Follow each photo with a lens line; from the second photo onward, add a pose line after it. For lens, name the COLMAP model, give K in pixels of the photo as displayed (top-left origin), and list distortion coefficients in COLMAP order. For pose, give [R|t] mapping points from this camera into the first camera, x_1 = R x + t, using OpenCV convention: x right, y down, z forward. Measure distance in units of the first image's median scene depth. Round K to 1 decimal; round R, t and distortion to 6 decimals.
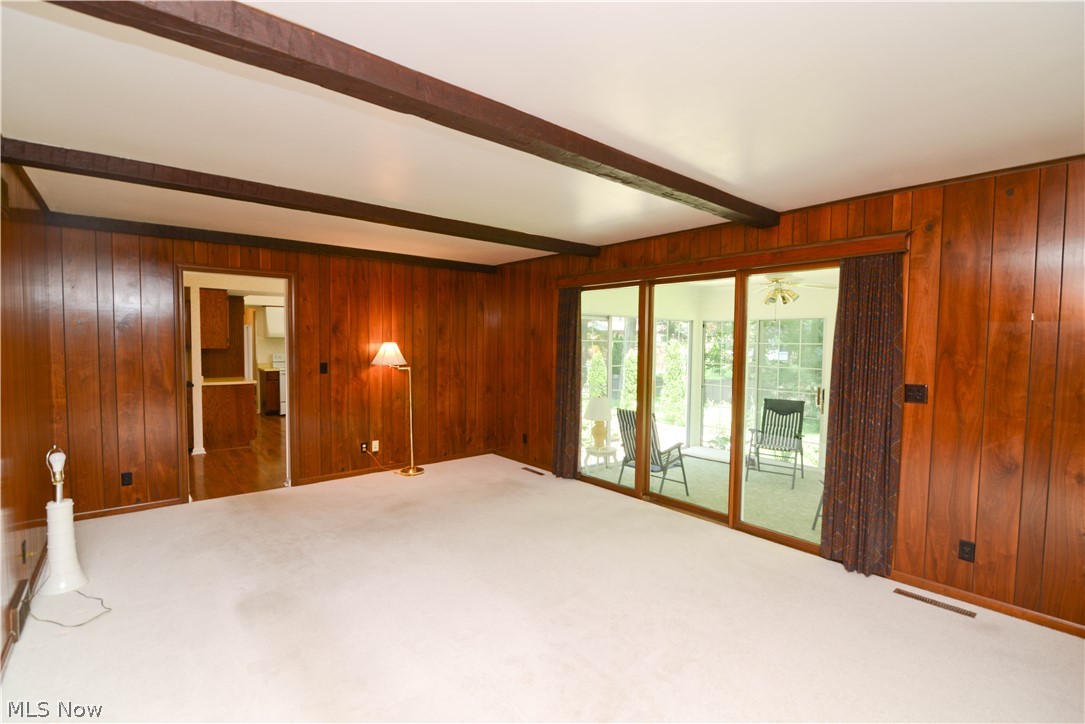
lens RADIAL K [[496.0, 0, 541.8], [0, 496.0, 361.7], [0, 0, 1]] dist [-0.020550, 0.000389]
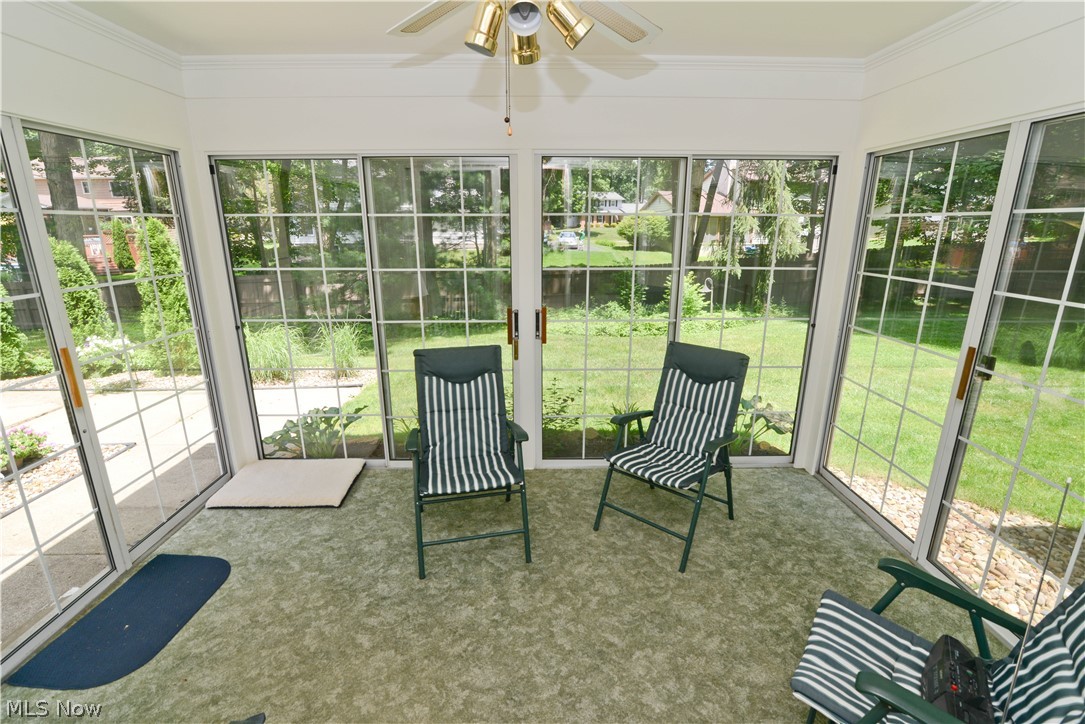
lens RADIAL K [[496.0, 0, 541.8], [0, 496.0, 361.7], [0, 0, 1]] dist [-0.020550, 0.000389]
pose [[0.621679, -0.220588, 0.751569, 0.134996], [0.040283, 0.967259, 0.250572, -0.011330], [-0.782236, -0.125500, 0.610211, 0.441262]]
